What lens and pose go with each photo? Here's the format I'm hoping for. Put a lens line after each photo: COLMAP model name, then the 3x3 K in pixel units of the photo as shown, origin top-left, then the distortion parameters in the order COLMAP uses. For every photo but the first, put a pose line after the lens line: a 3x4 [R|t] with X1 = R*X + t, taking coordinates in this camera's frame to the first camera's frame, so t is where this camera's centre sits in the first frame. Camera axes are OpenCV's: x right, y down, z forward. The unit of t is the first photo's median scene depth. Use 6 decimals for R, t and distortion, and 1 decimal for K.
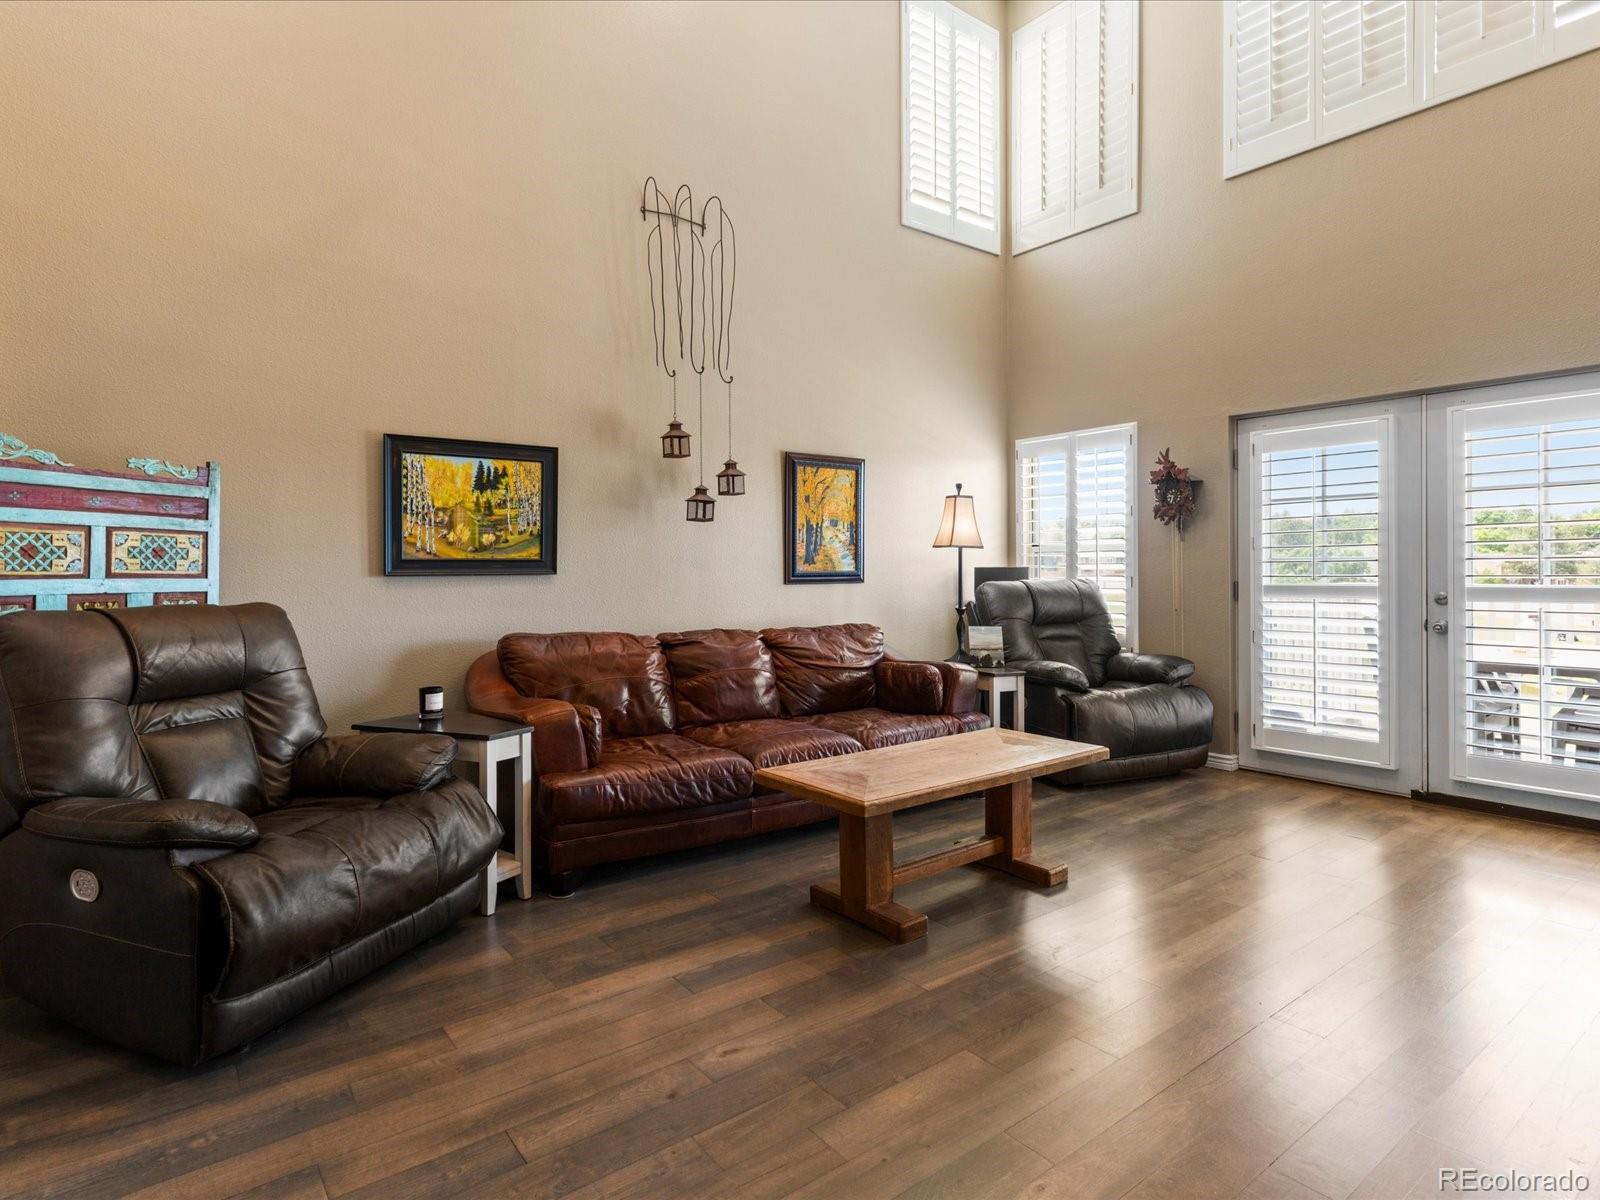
lens RADIAL K [[873.2, 0, 796.3], [0, 873.2, 563.7], [0, 0, 1]] dist [0.001953, 0.000339]
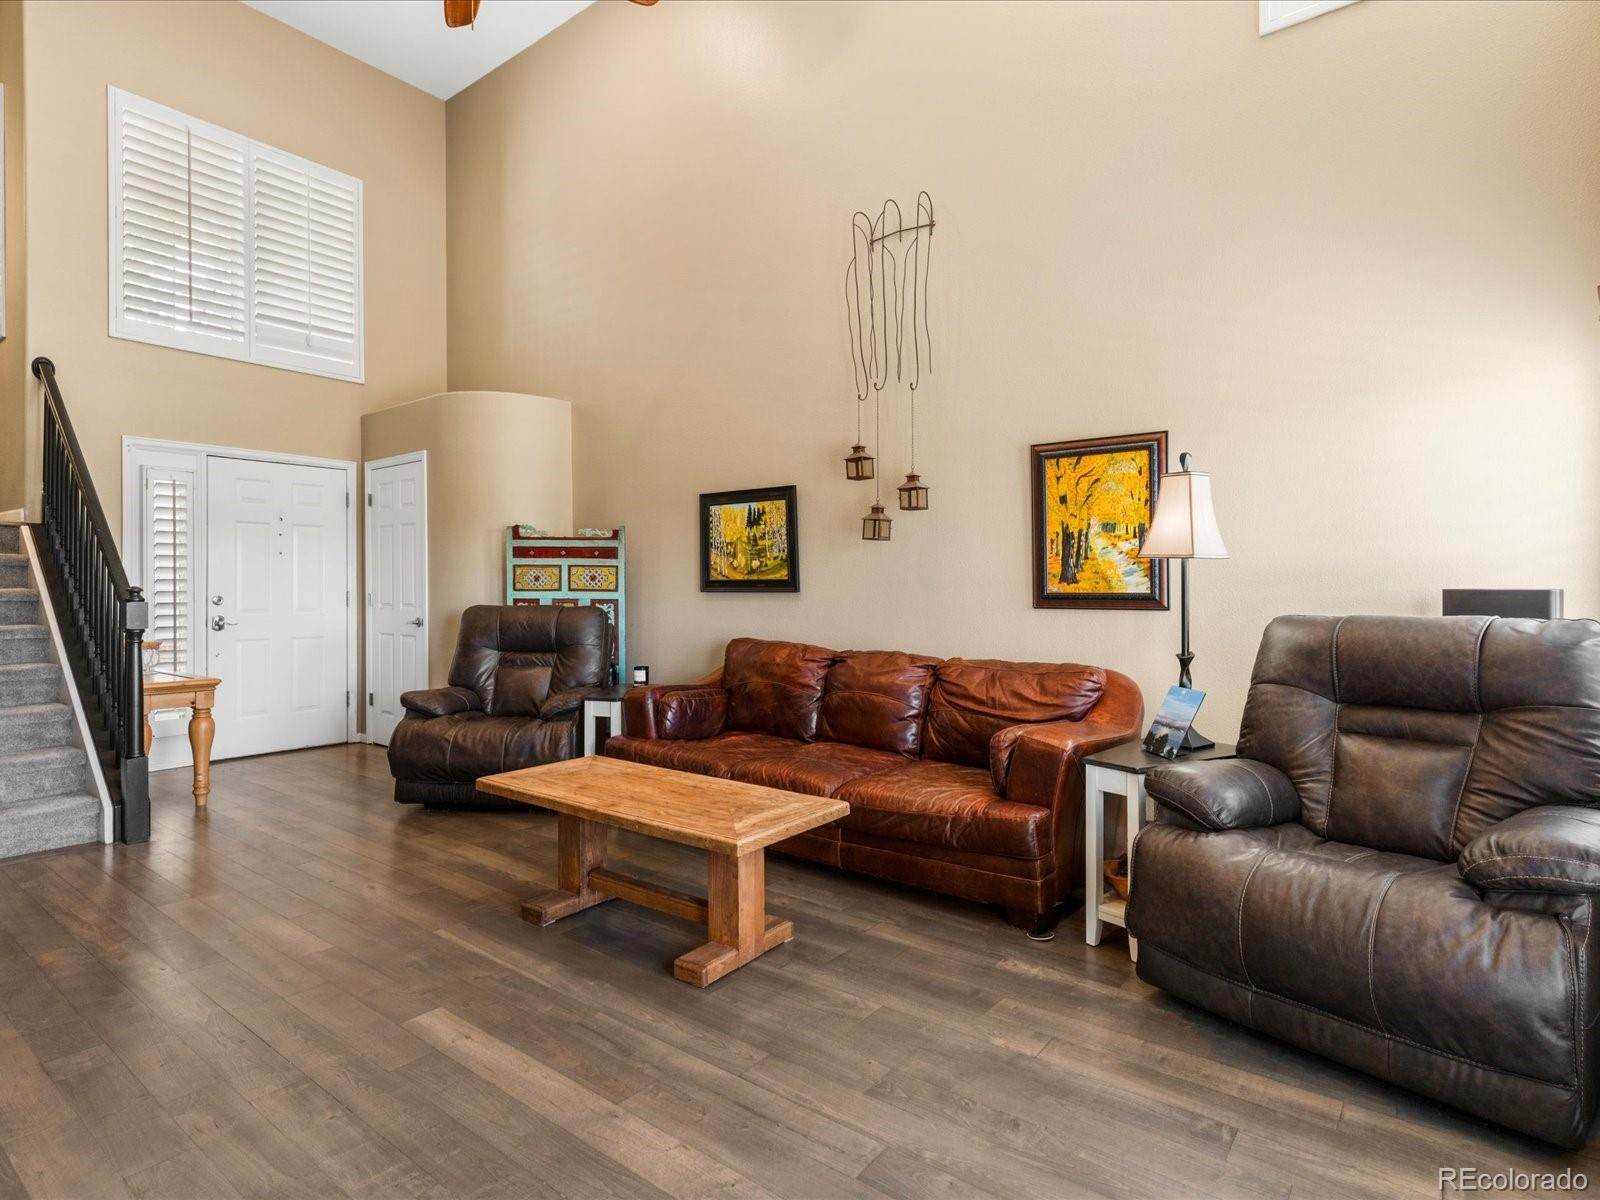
lens RADIAL K [[862.1, 0, 792.3], [0, 862.1, 587.4], [0, 0, 1]] dist [-0.000062, 0.001350]
pose [[0.245215, 0.007712, -0.969438, 0.895459], [0.005030, 0.999945, 0.009227, -0.005378], [0.969456, -0.007139, 0.245163, 0.736387]]
